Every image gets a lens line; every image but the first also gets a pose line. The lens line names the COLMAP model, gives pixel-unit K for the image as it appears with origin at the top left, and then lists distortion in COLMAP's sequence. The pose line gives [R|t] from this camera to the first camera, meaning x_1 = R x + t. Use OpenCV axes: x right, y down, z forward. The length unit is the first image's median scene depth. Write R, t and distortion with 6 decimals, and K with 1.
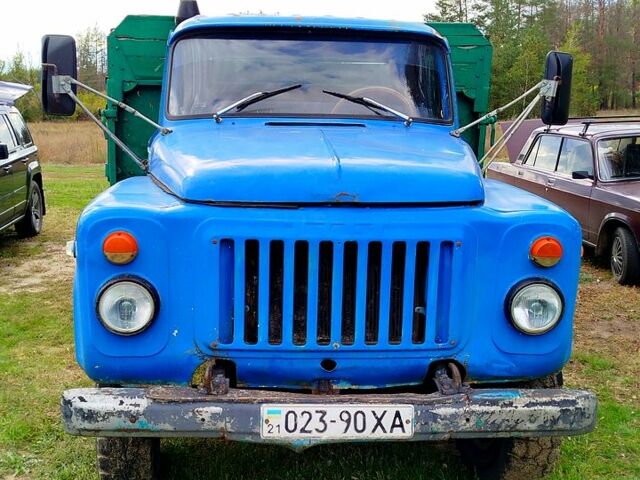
lens RADIAL K [[818.6, 0, 320.0], [0, 818.6, 240.0], [0, 0, 1]] dist [0.107366, -0.047424]
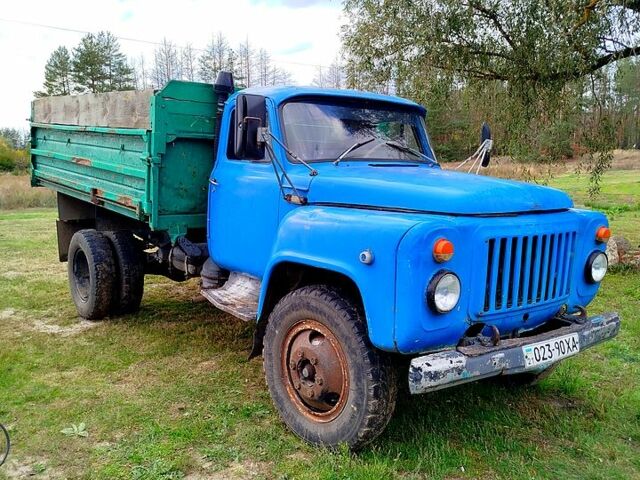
lens RADIAL K [[594.1, 0, 320.0], [0, 594.1, 240.0], [0, 0, 1]] dist [0.055395, -0.014629]
pose [[0.832598, -0.070241, 0.549407, -0.955720], [0.089894, 0.995912, -0.008904, -0.017203], [-0.546535, 0.056801, 0.835508, 0.273773]]
